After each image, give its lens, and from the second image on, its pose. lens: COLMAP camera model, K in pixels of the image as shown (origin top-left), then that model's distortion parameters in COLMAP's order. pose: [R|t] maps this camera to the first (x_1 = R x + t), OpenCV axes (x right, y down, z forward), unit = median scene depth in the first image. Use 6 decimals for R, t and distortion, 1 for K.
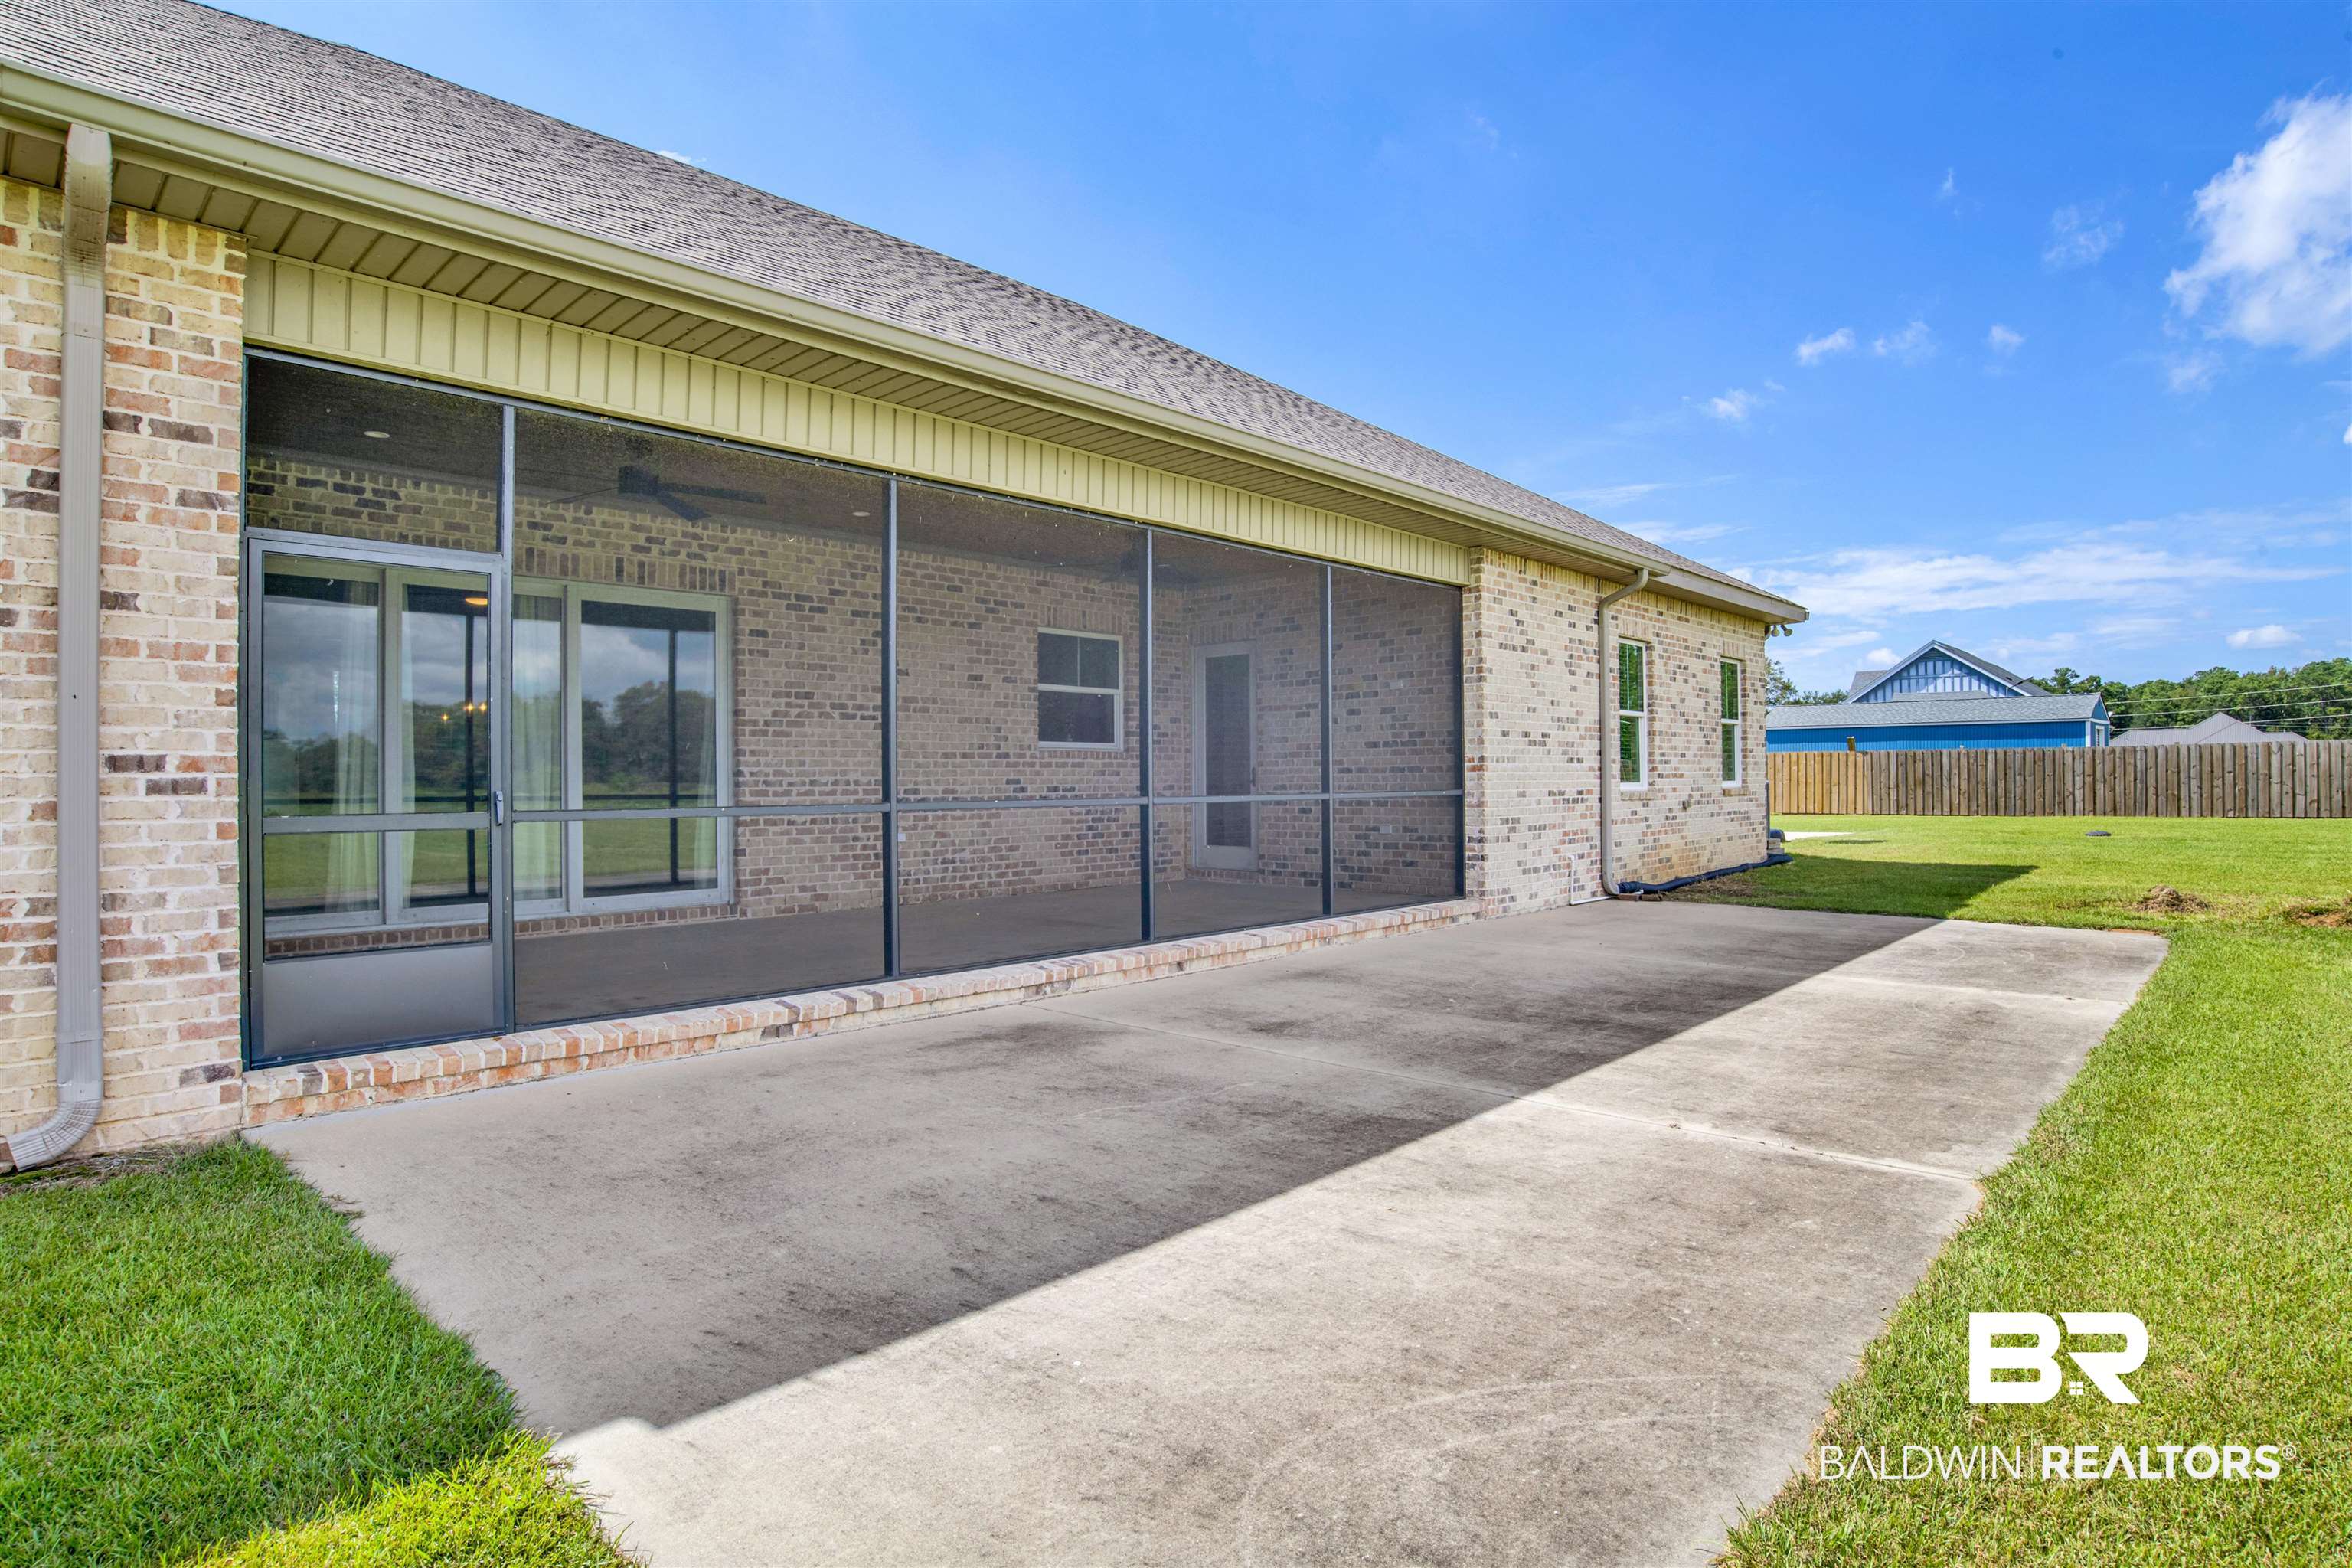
lens RADIAL K [[1238.7, 0, 1191.6], [0, 1238.7, 776.4], [0, 0, 1]] dist [-0.041198, 0.001413]
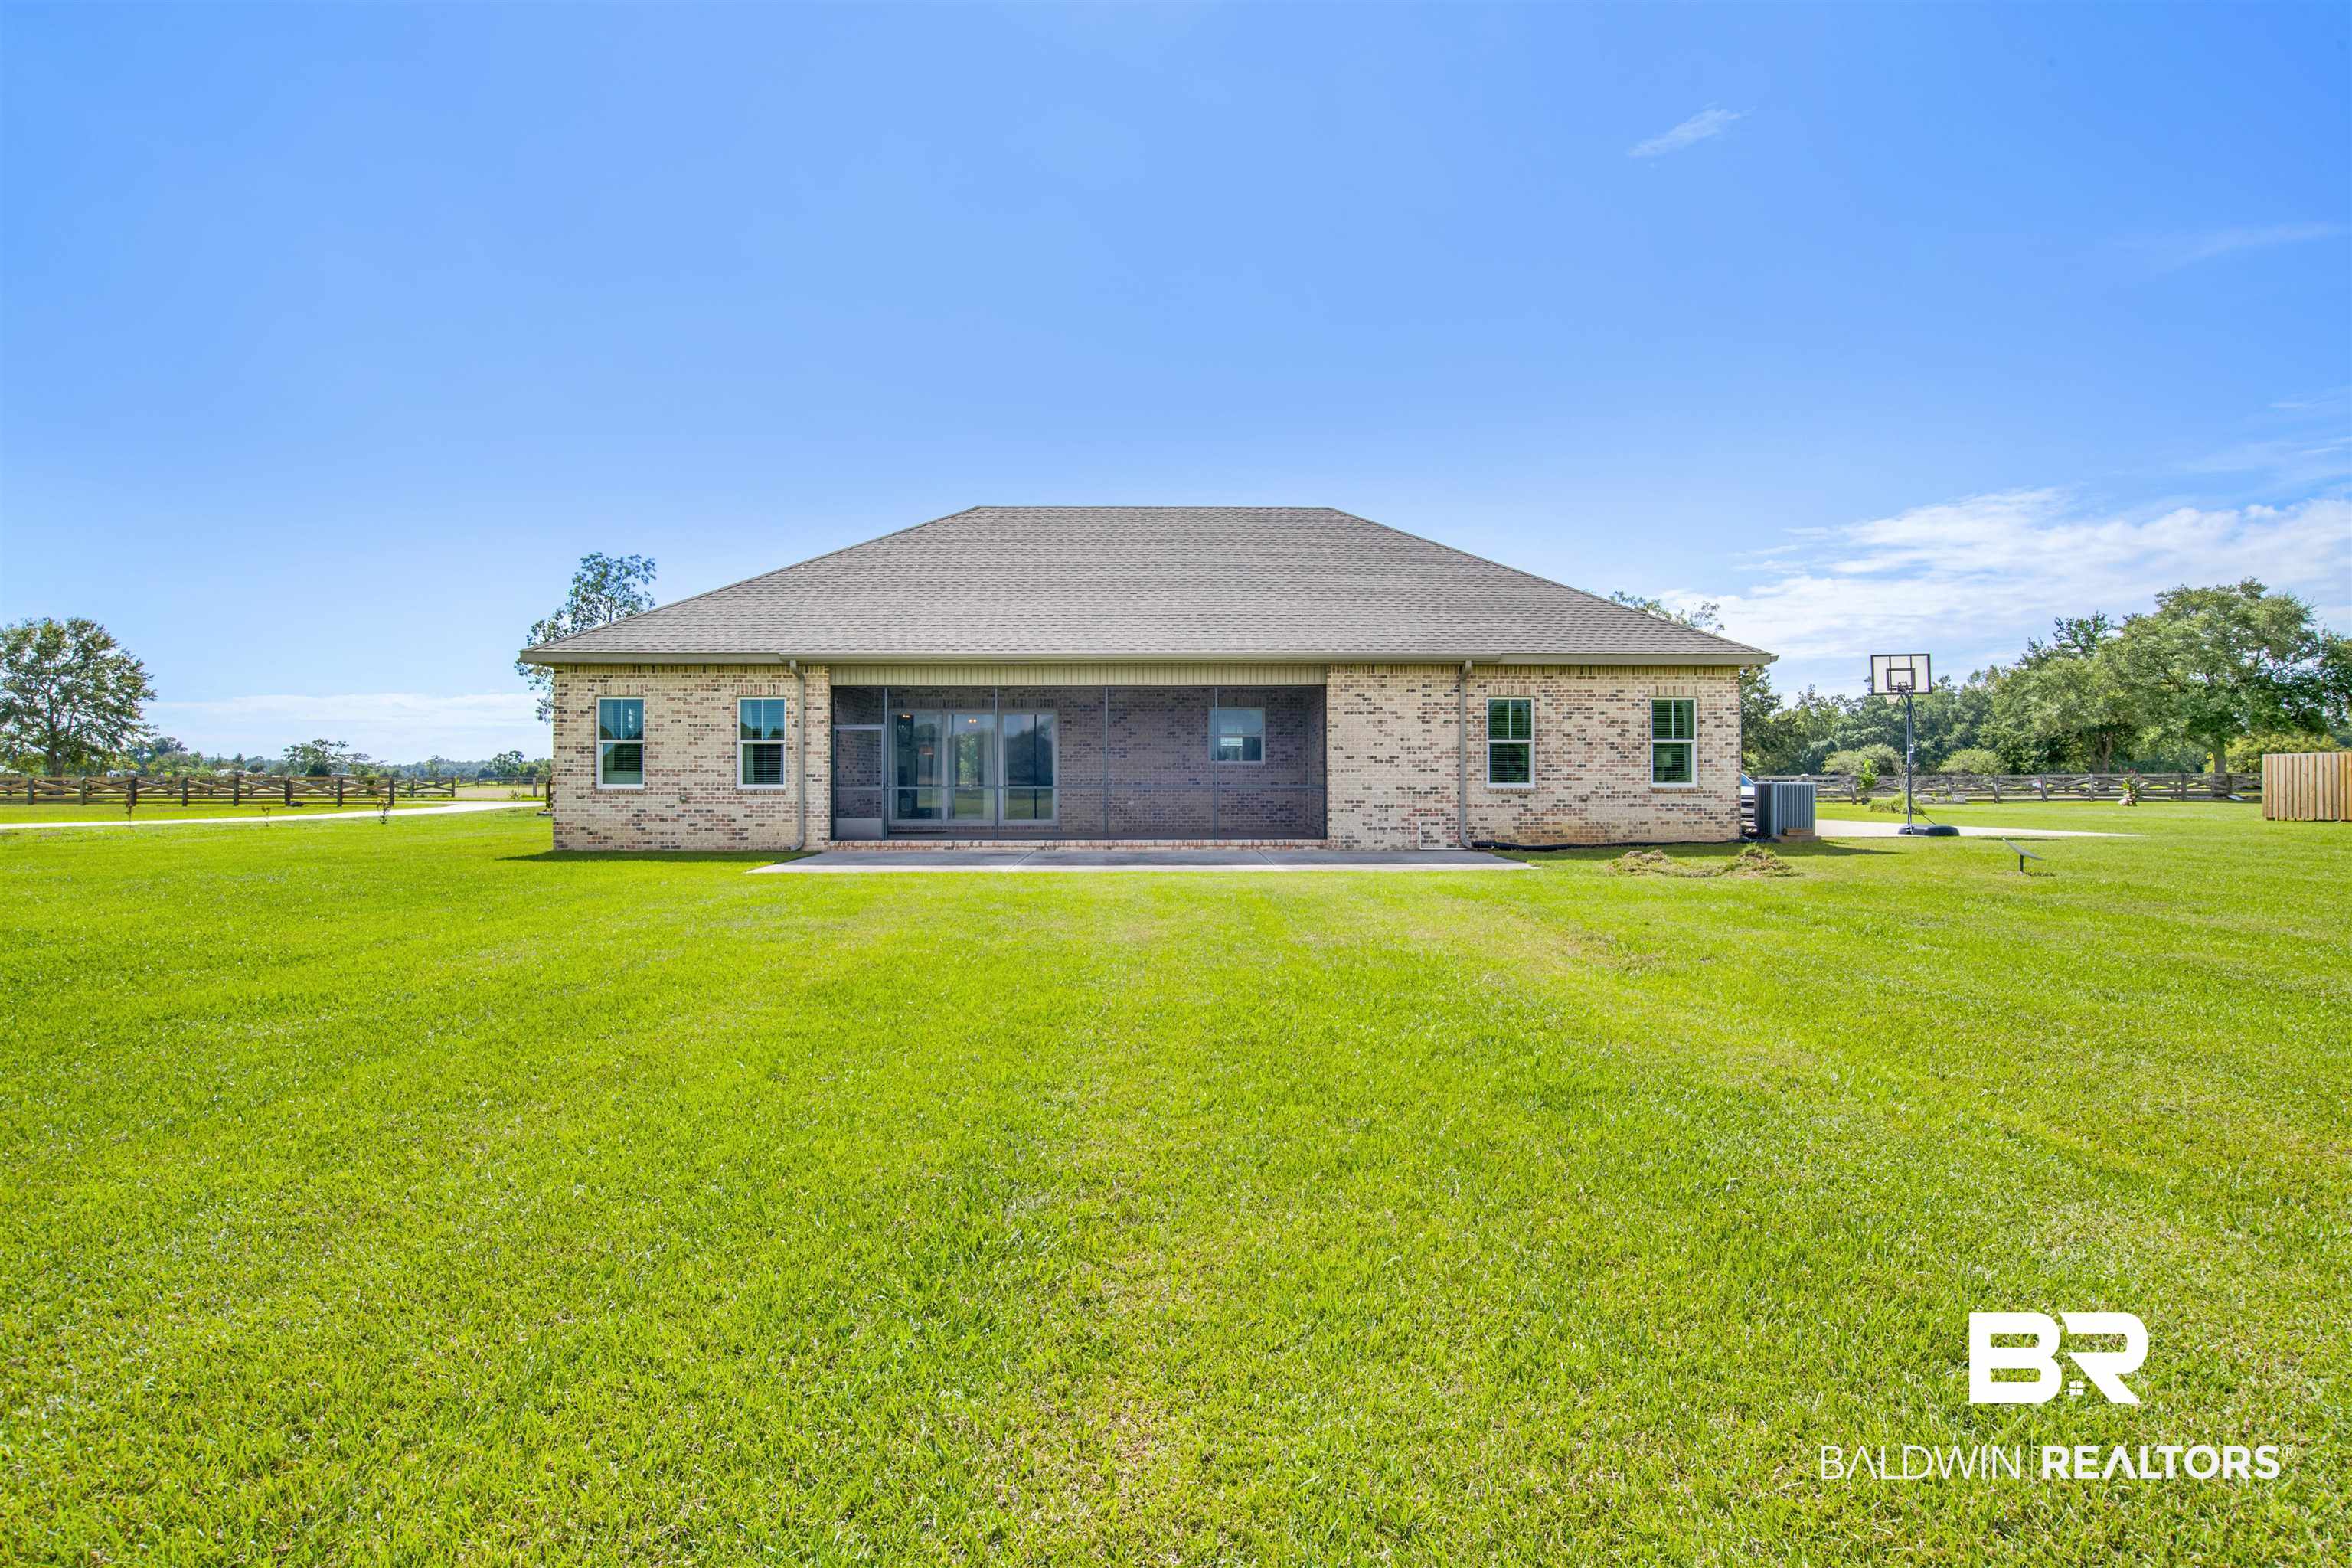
lens RADIAL K [[1223.6, 0, 1169.9], [0, 1223.6, 770.5], [0, 0, 1]] dist [-0.055177, 0.014674]
pose [[0.699890, -0.001220, -0.714249, 1.297194], [-0.001986, 0.999991, -0.003654, -0.005460], [0.714248, 0.003976, 0.699882, -0.509400]]
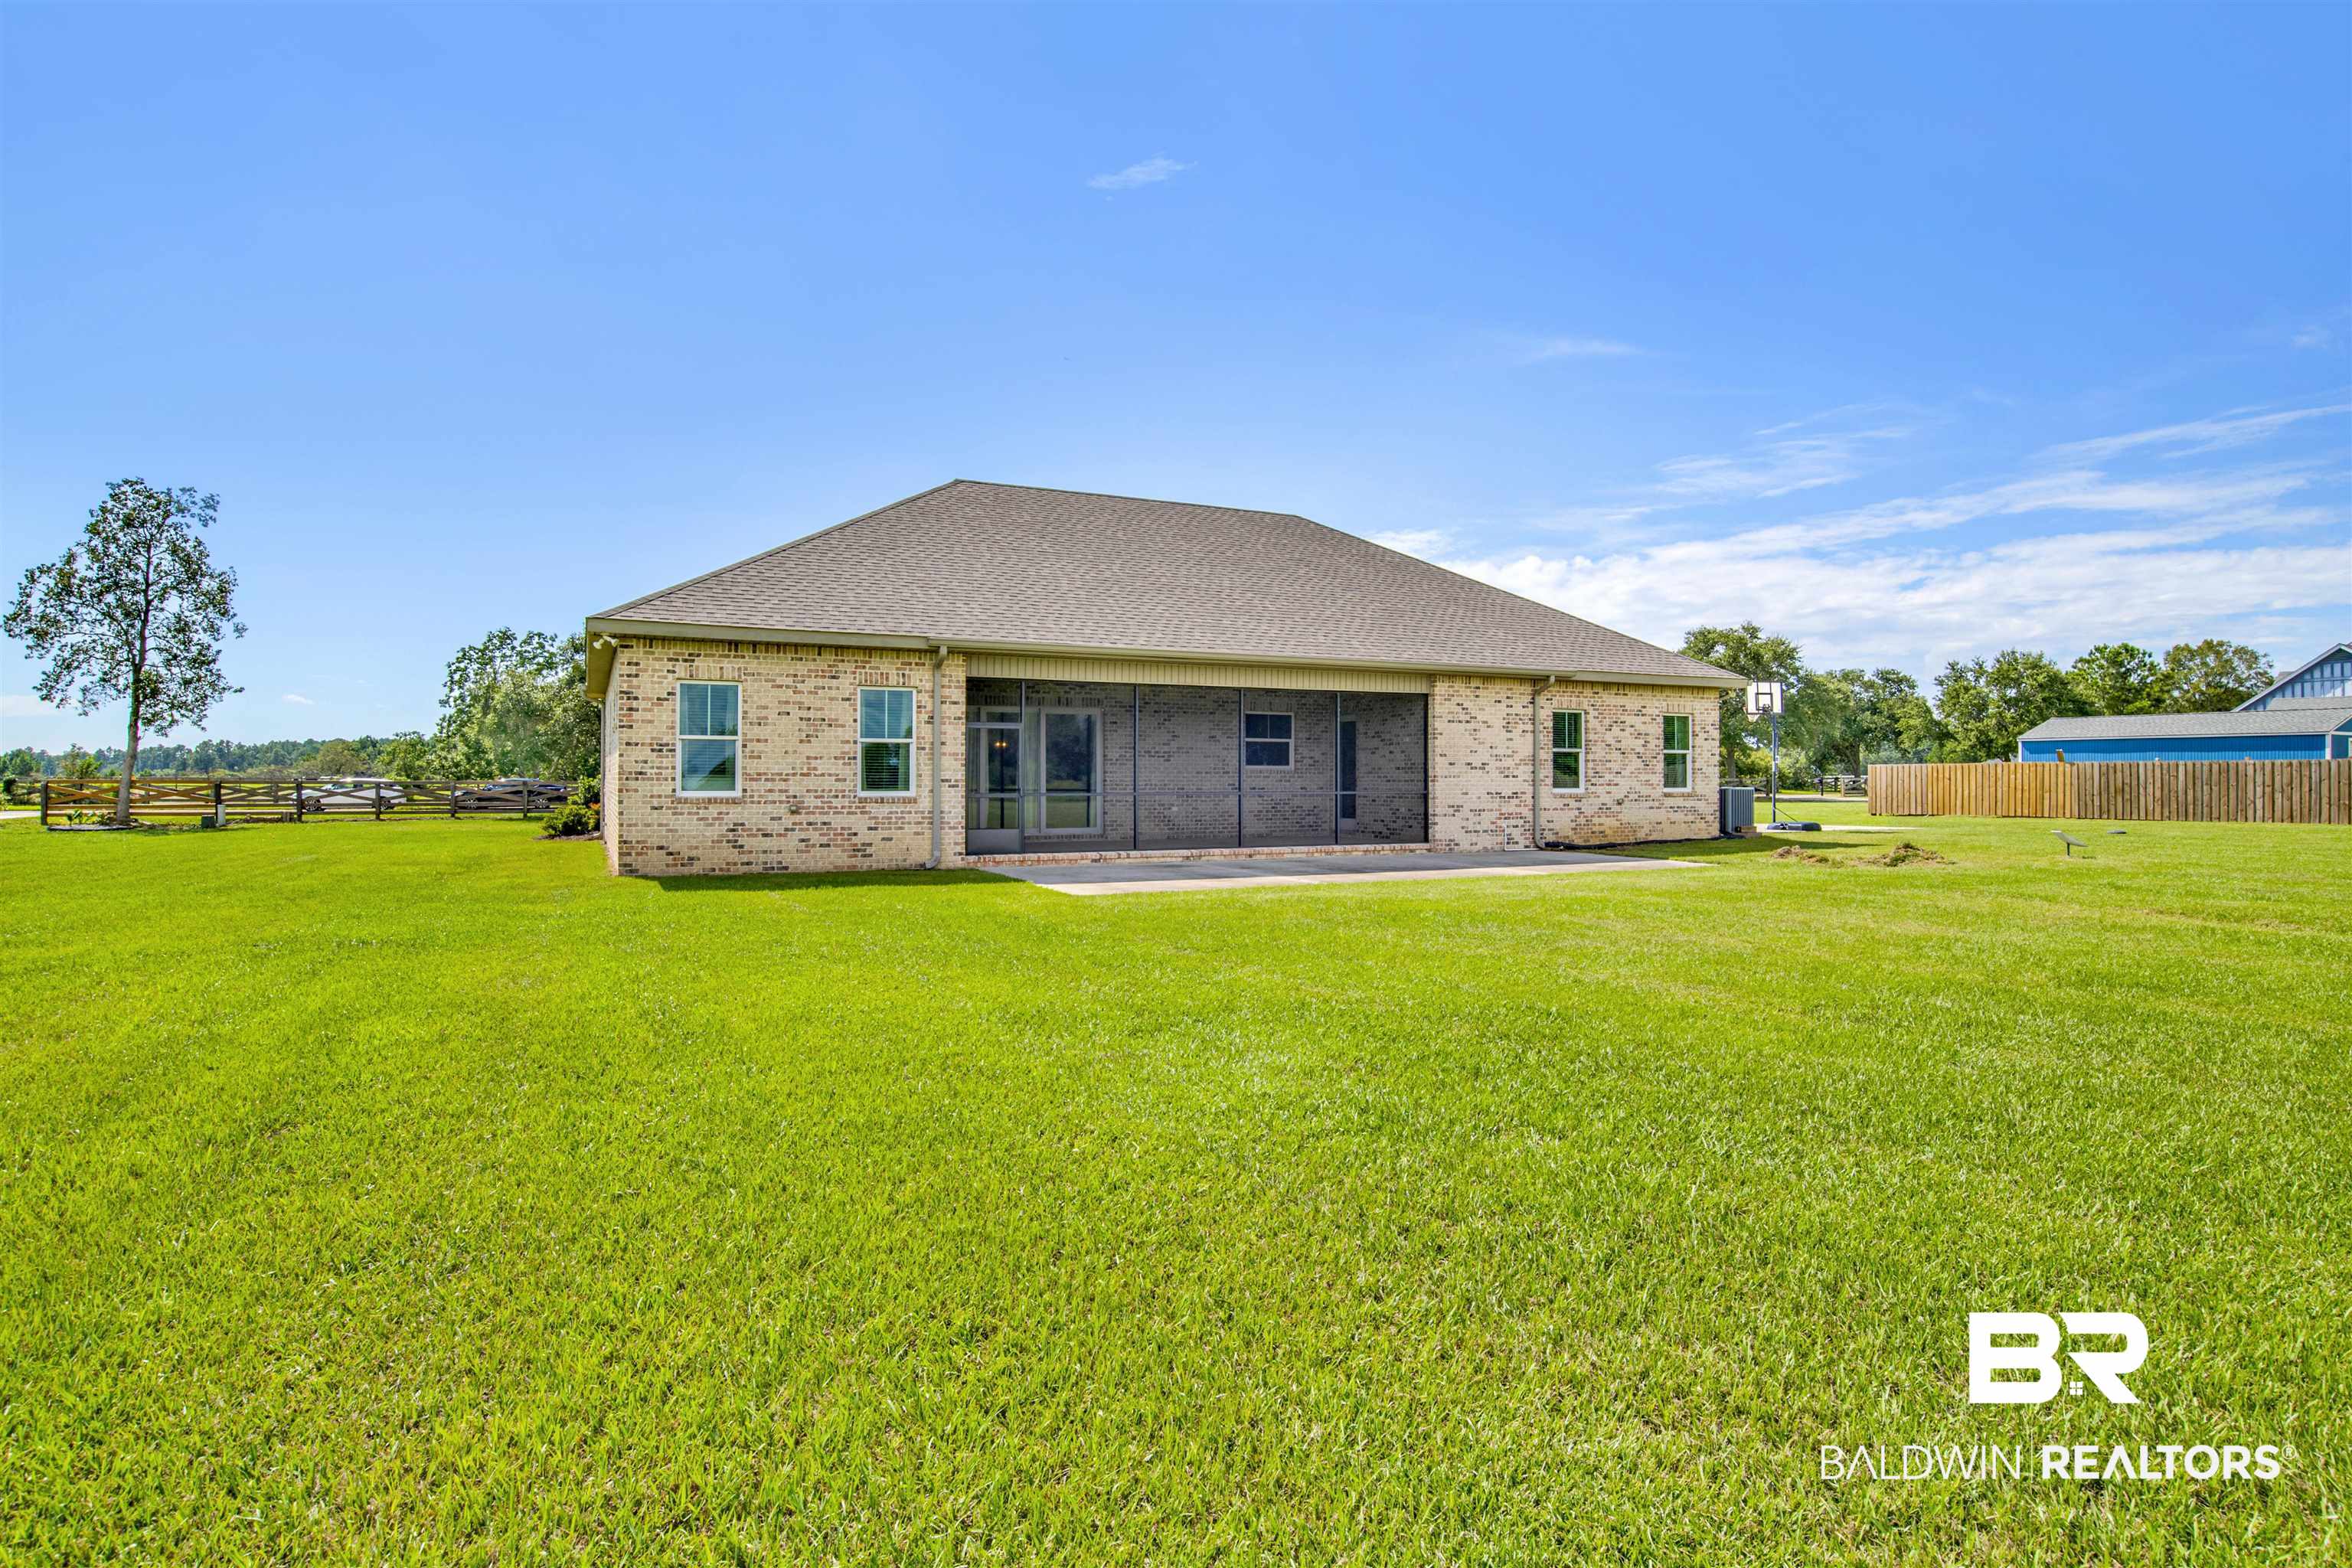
lens RADIAL K [[1223.6, 0, 1169.9], [0, 1223.6, 770.5], [0, 0, 1]] dist [-0.055177, 0.014674]
pose [[0.929412, 0.006352, -0.368990, 0.509080], [-0.007221, 0.999973, -0.000975, -0.016452], [0.368974, 0.003570, 0.929433, -0.949984]]
